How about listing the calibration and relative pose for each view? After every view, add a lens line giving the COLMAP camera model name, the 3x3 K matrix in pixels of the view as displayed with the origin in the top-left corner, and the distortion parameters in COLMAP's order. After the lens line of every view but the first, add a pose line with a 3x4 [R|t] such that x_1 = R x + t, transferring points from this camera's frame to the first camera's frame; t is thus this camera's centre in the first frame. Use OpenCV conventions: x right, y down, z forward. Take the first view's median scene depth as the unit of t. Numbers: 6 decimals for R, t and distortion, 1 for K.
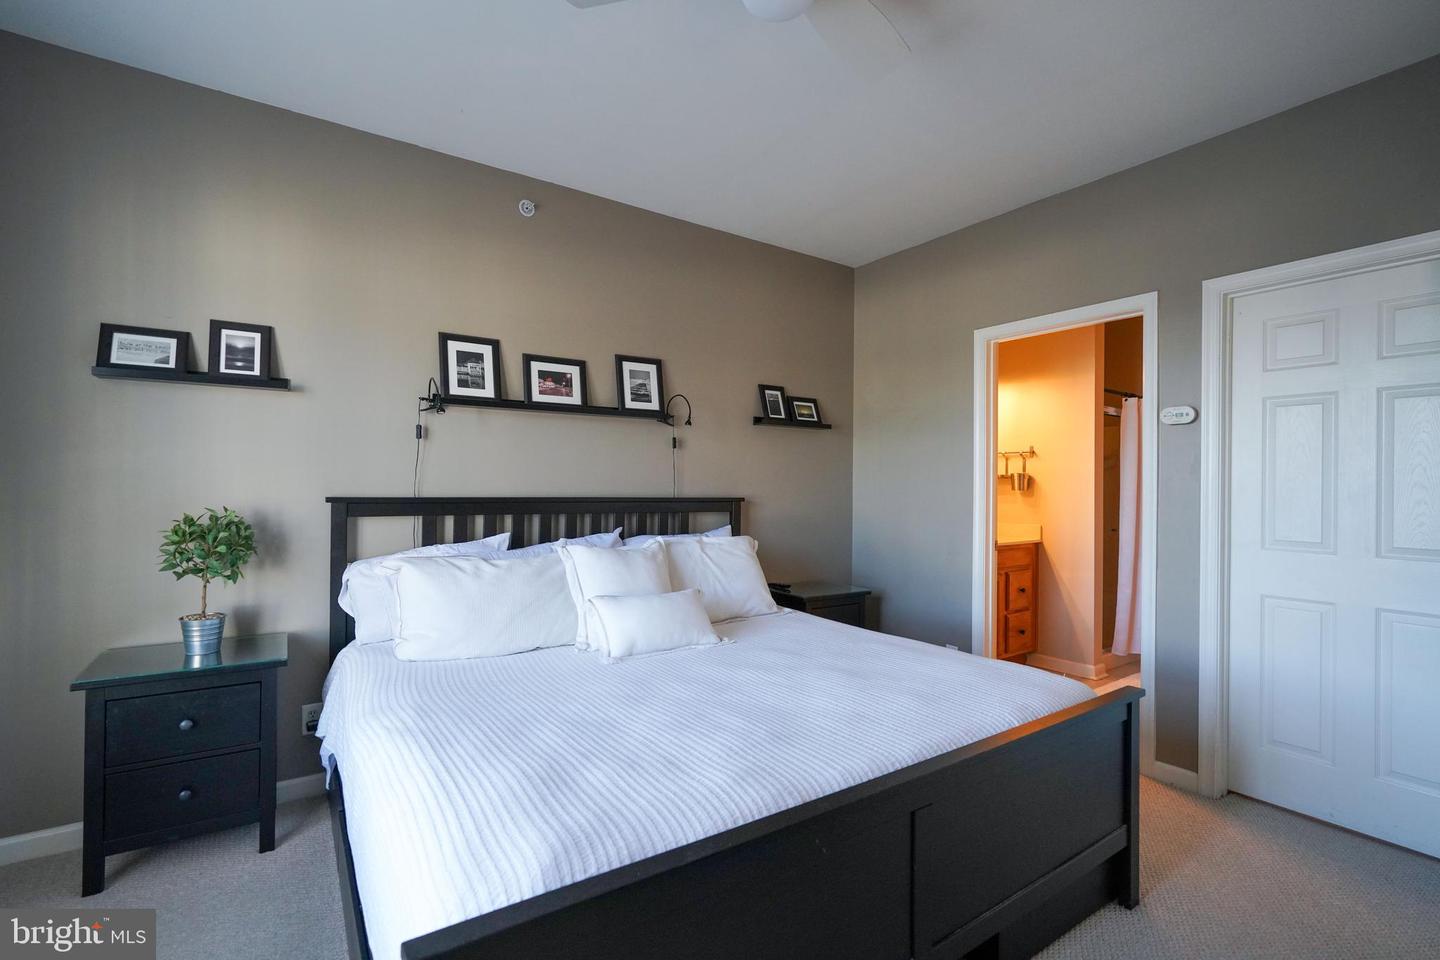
lens RADIAL K [[643.8, 0, 719.9], [0, 643.8, 477.3], [0, 0, 1]] dist [-0.011547, 0.004650]
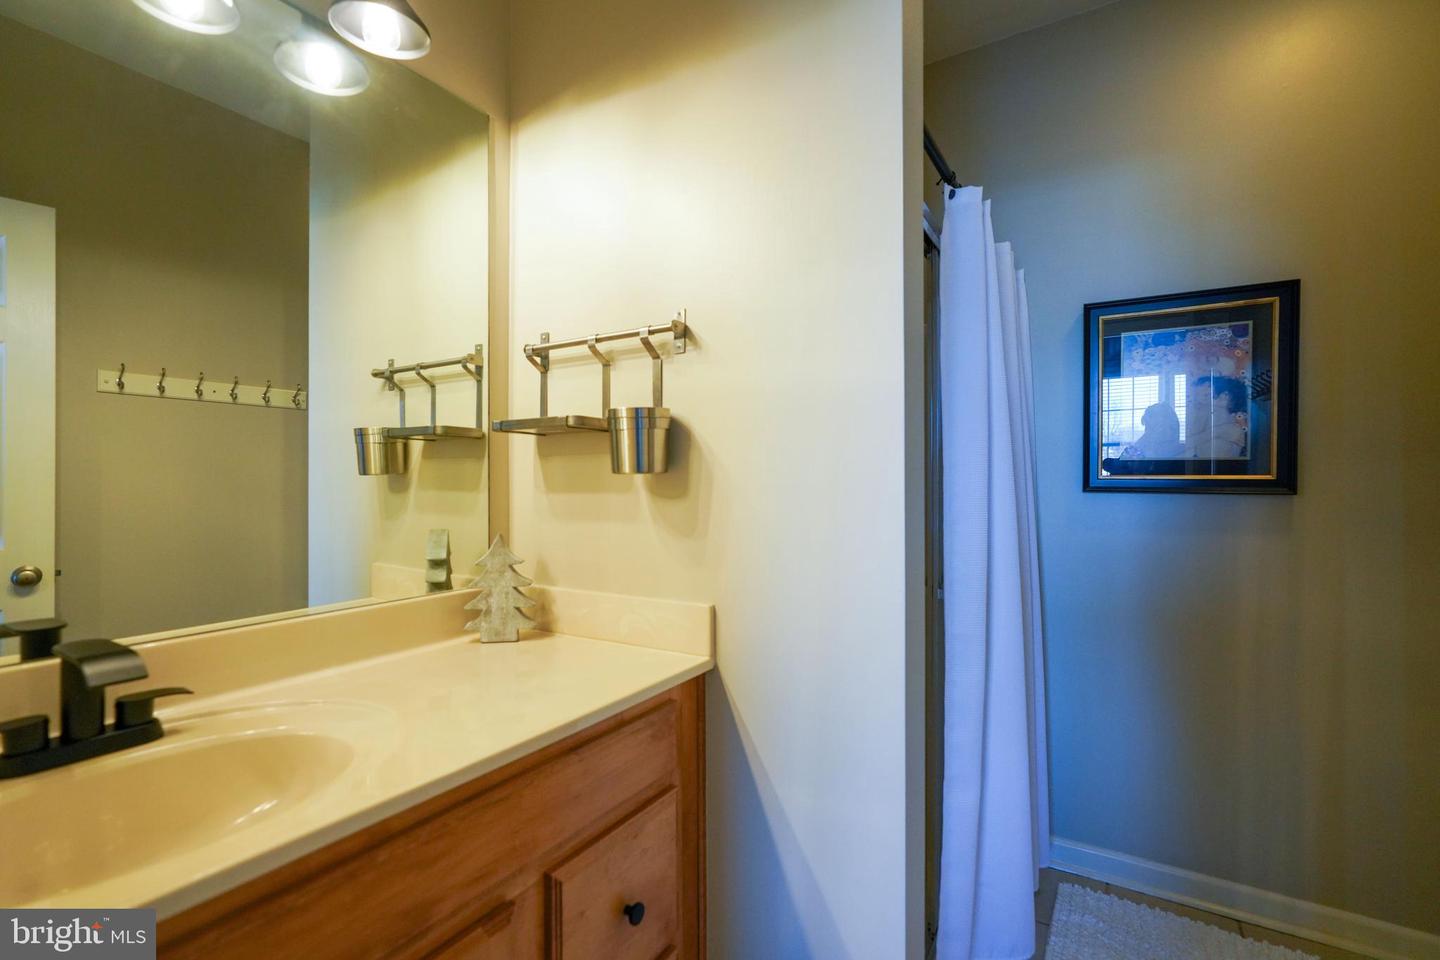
lens RADIAL K [[643.8, 0, 720.2], [0, 643.8, 474.2], [0, 0, 1]] dist [-0.011547, 0.004650]
pose [[0.909509, -0.005035, 0.415654, 0.389322], [0.001986, 0.999968, 0.007767, 0.018201], [-0.415680, -0.006239, 0.909489, 0.750464]]
